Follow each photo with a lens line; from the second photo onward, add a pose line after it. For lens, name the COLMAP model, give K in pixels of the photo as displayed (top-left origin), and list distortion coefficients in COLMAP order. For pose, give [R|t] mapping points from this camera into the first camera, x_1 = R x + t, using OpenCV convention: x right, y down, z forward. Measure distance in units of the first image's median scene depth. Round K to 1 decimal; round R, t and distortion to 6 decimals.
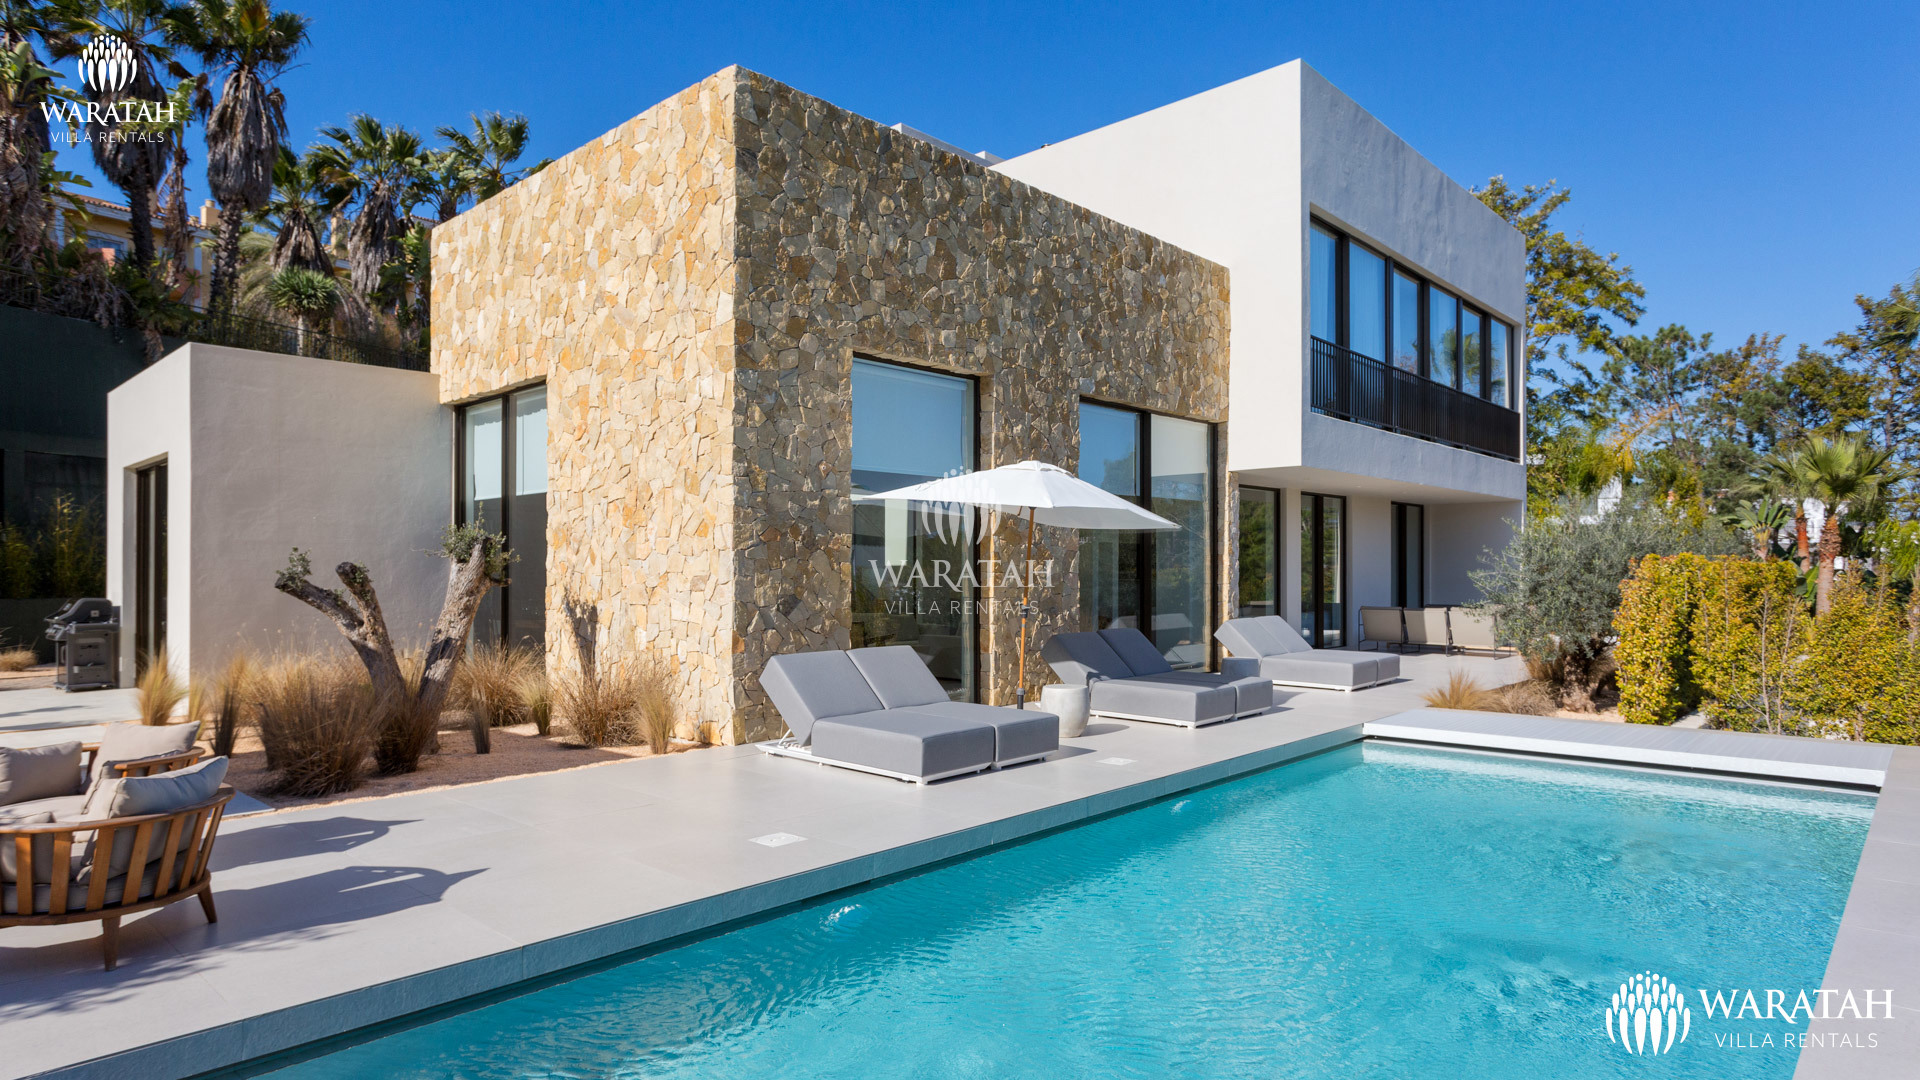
lens RADIAL K [[1103.3, 0, 959.6], [0, 1103.3, 557.5], [0, 0, 1]] dist [-0.007682, -0.001609]
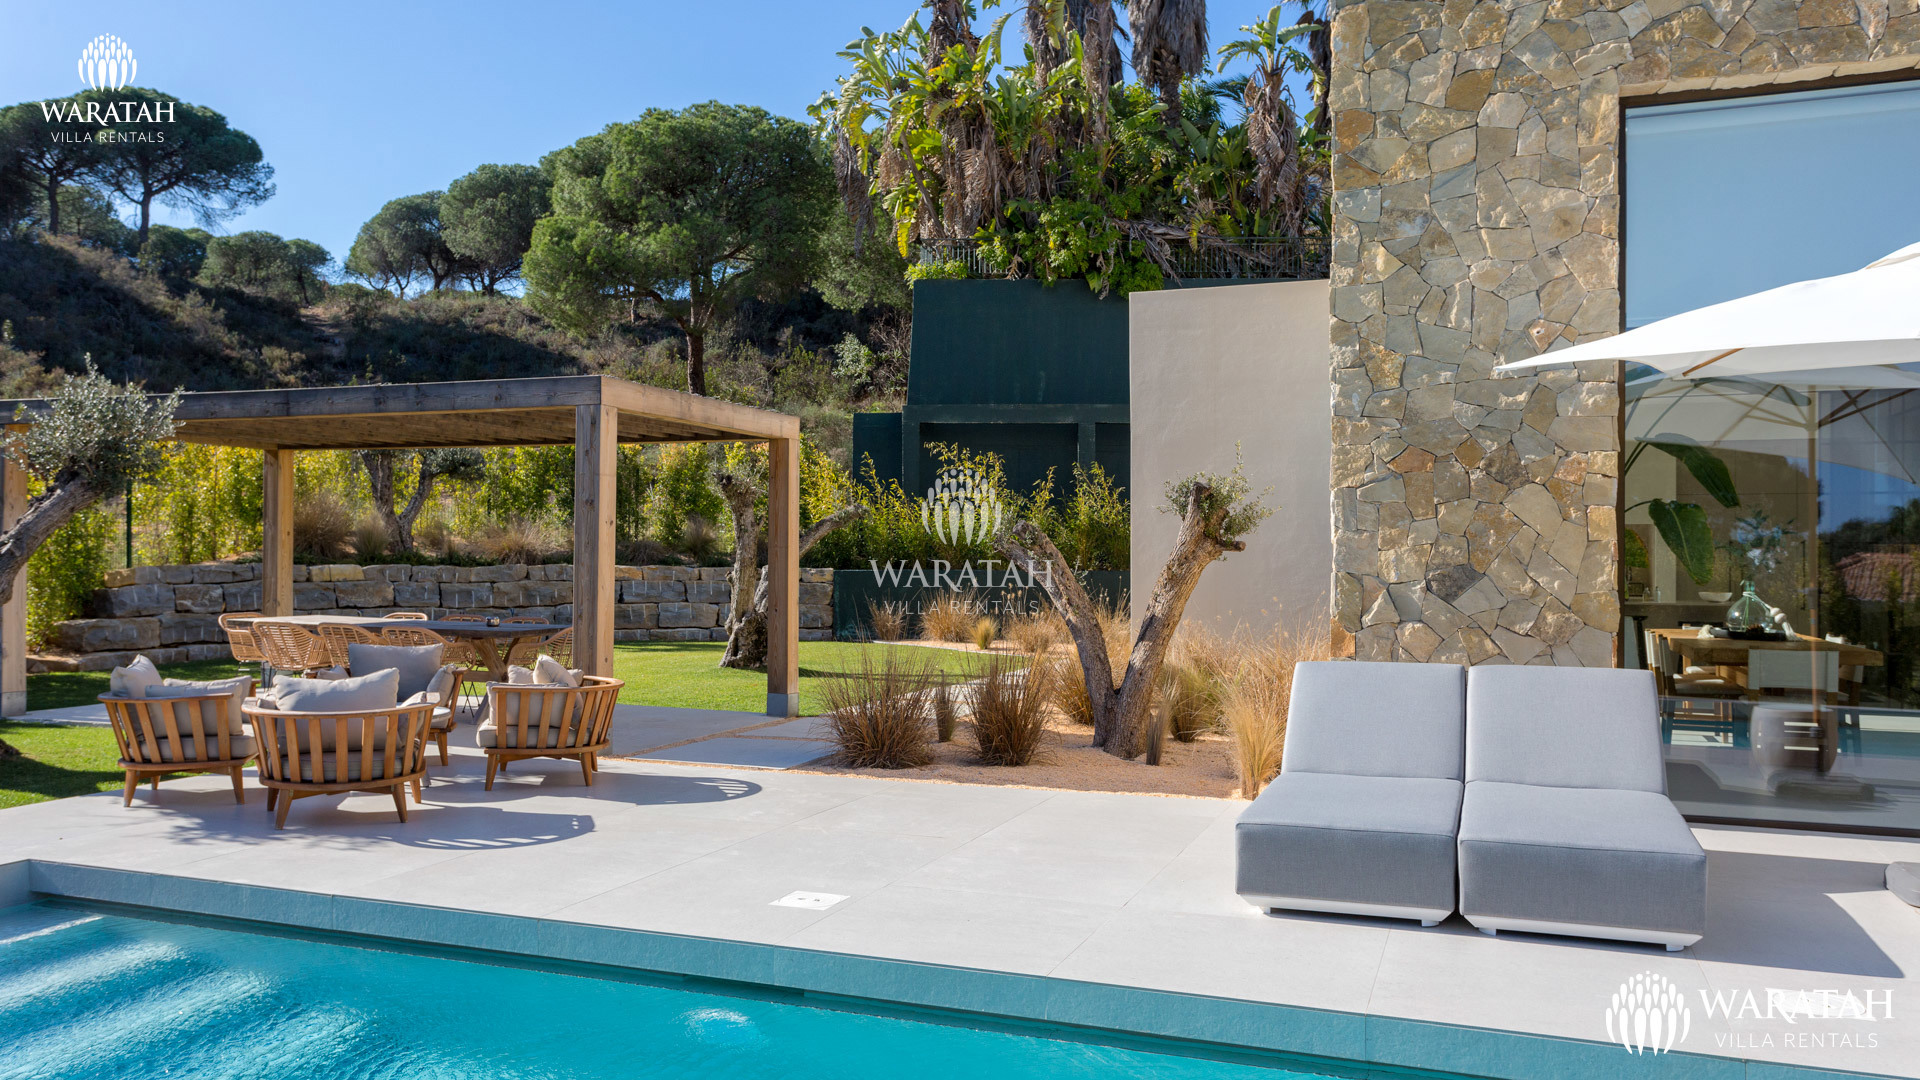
lens RADIAL K [[1447.0, 0, 960.2], [0, 1447.0, 559.7], [0, 0, 1]] dist [-0.008725, -0.000528]
pose [[0.328393, 0.003874, -0.944533, 0.460813], [0.005897, 0.999964, 0.006152, 0.024888], [0.944523, -0.007590, 0.328359, 0.504782]]
